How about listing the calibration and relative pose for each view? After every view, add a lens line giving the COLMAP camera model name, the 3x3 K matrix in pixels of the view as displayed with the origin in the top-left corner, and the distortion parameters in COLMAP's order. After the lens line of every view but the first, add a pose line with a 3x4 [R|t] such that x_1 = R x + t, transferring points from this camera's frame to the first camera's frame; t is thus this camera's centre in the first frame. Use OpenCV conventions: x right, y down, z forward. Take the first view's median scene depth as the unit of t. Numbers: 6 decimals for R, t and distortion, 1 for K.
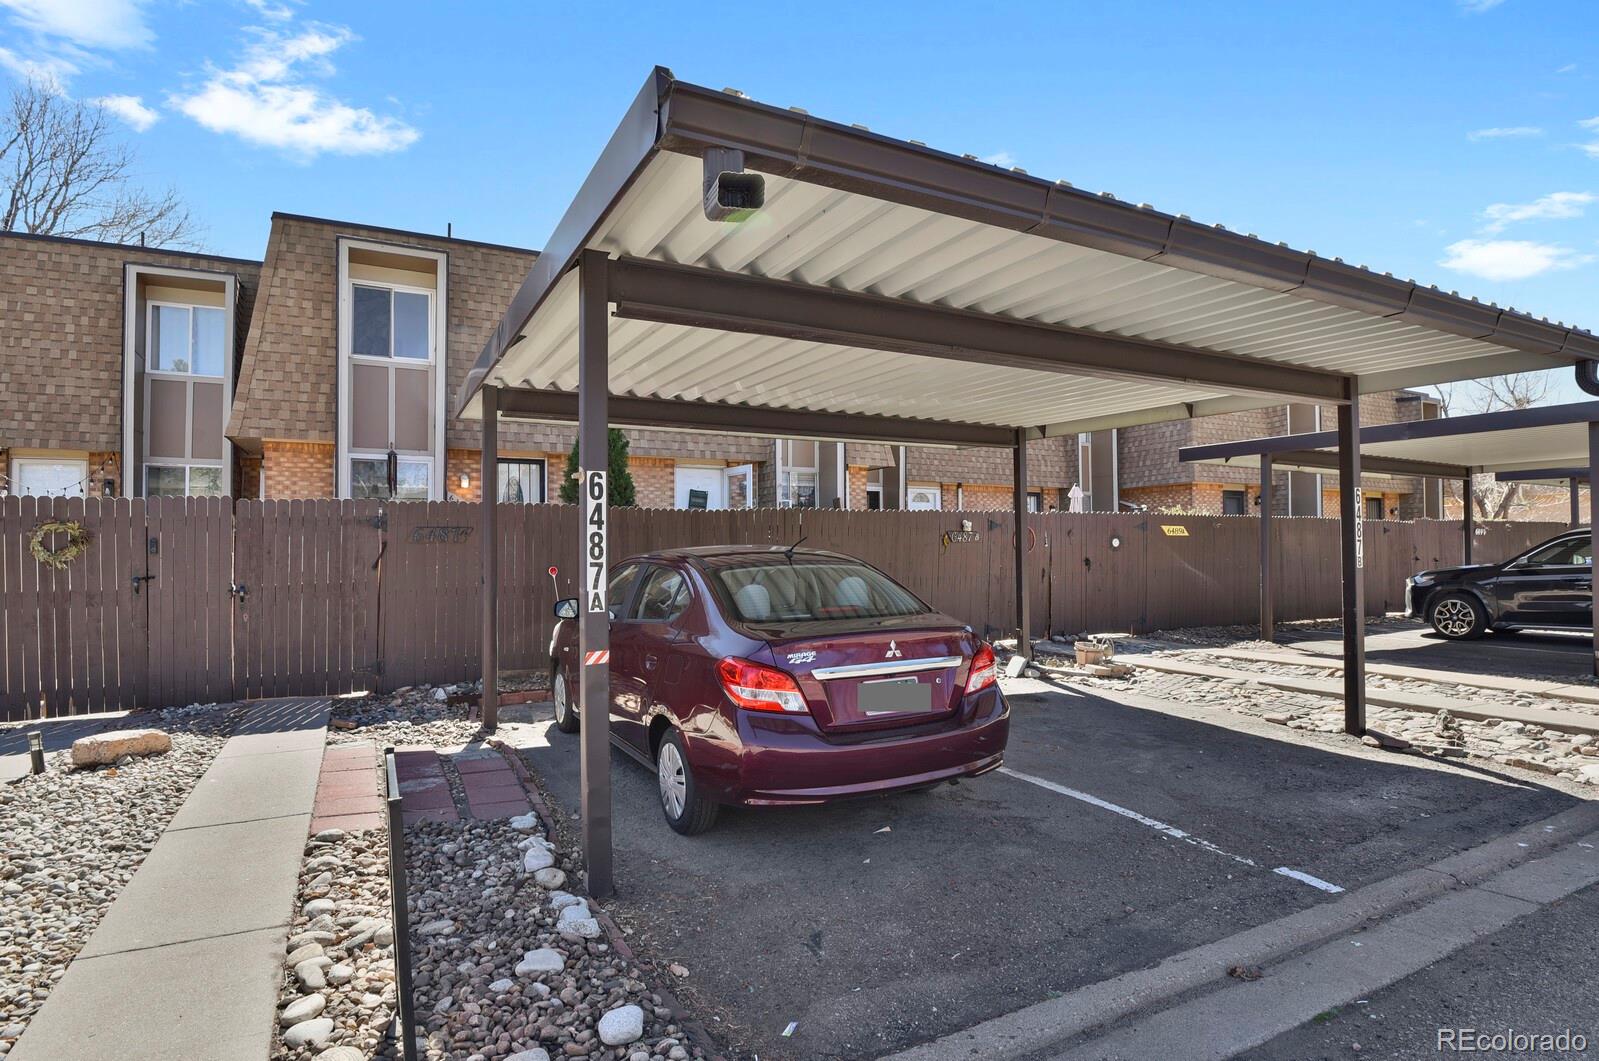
lens RADIAL K [[782.5, 0, 827.6], [0, 782.5, 540.8], [0, 0, 1]] dist [-0.023963, -0.002125]
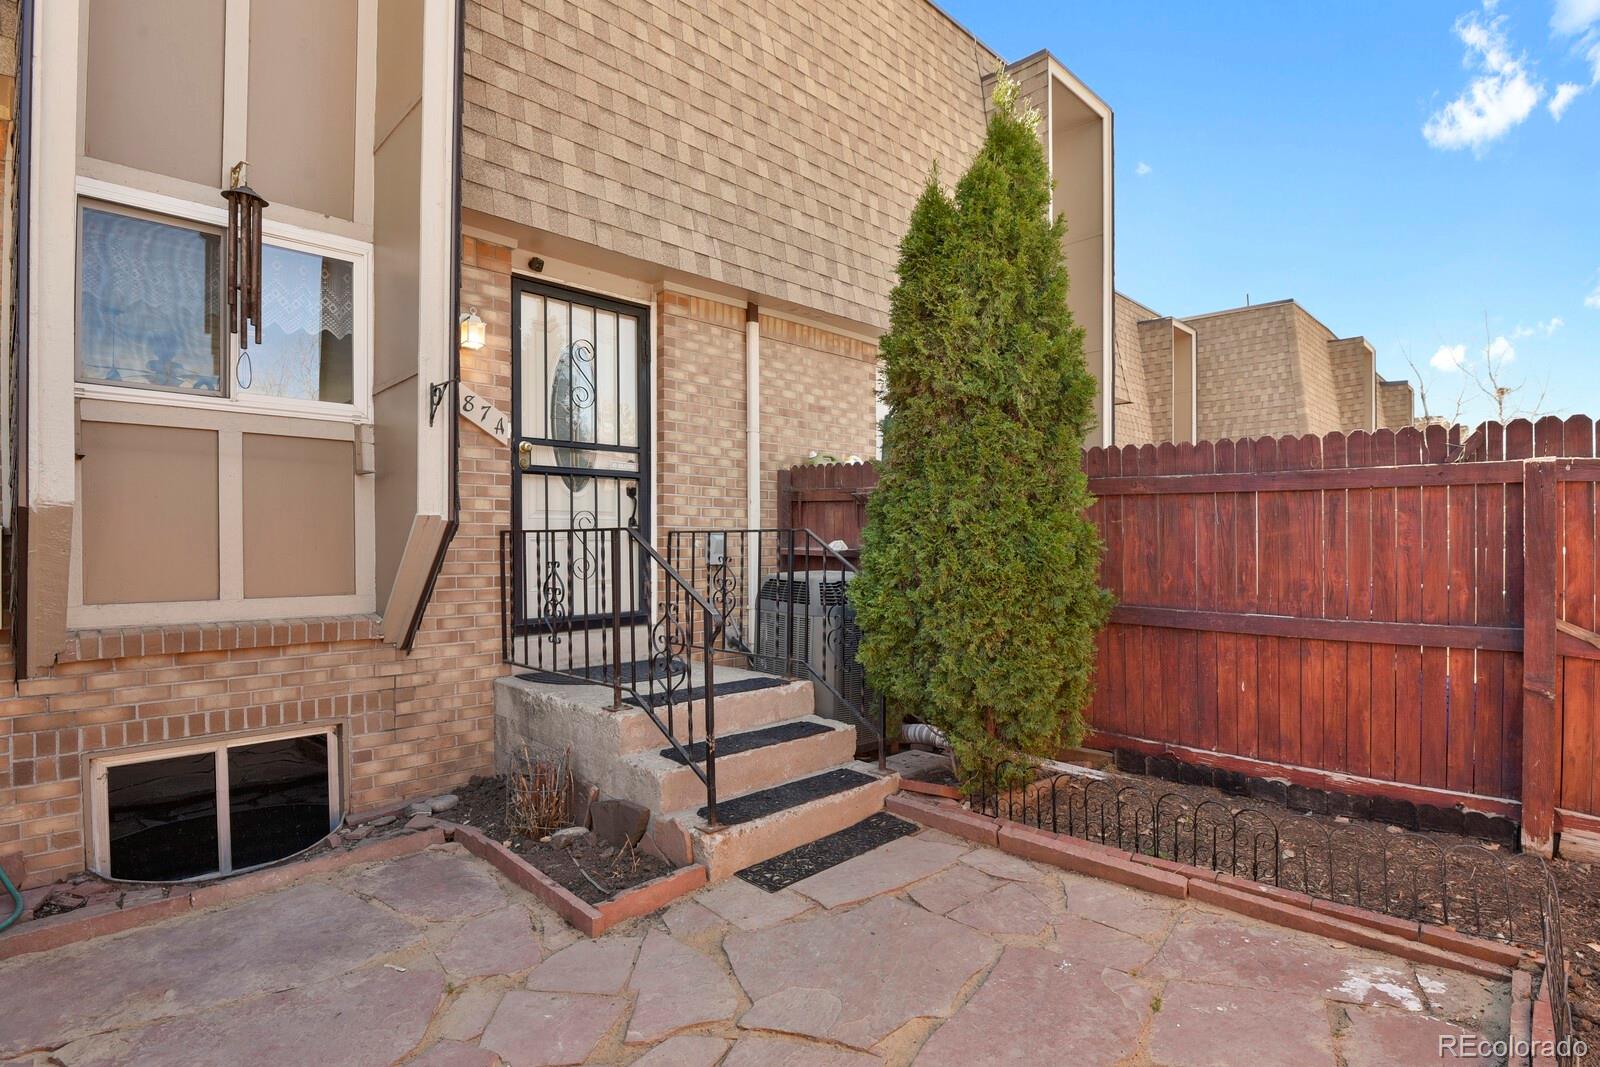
lens RADIAL K [[783.0, 0, 790.6], [0, 783.0, 545.6], [0, 0, 1]] dist [-0.023963, -0.002125]
pose [[0.973651, 0.003254, 0.228020, -0.440236], [-0.007143, 0.999843, 0.016232, 0.008562], [-0.227931, -0.017433, 0.973521, 0.693956]]
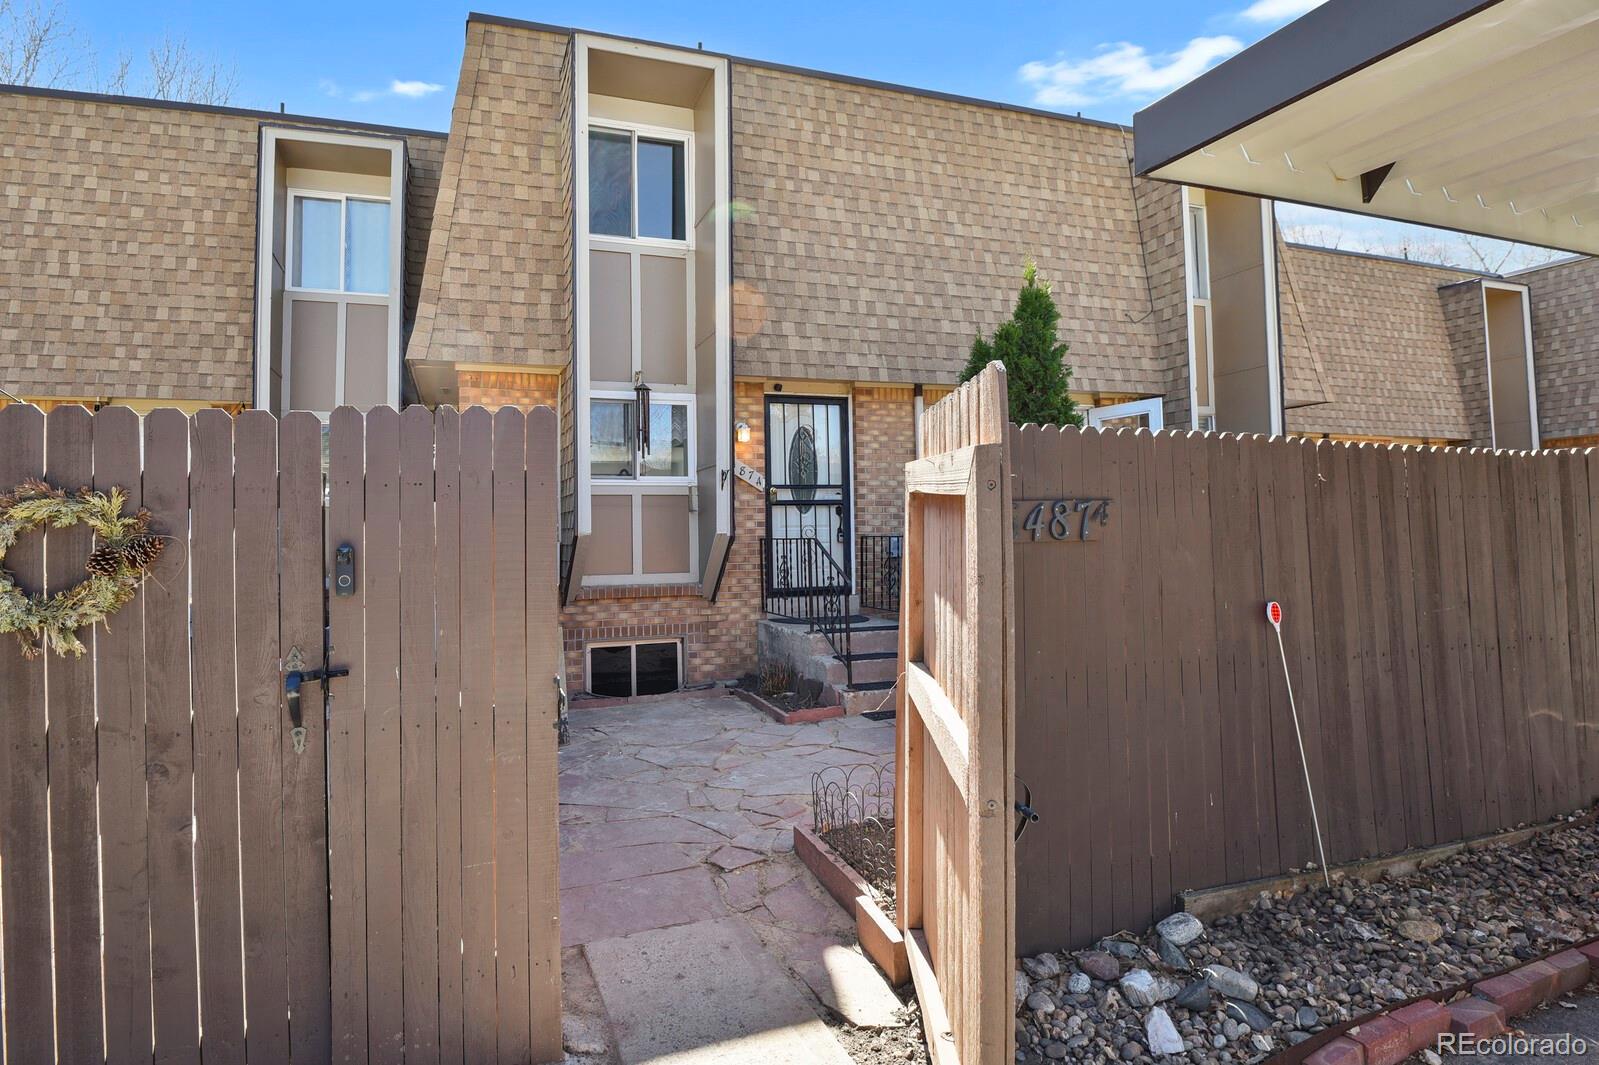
lens RADIAL K [[824.7, 0, 746.7], [0, 824.7, 488.2], [0, 0, 1]] dist [-0.019284, -0.003778]
pose [[0.979753, -0.018346, -0.199368, -0.359321], [0.010351, 0.999103, -0.041070, -0.005673], [0.199943, 0.038175, 0.979064, 0.388908]]
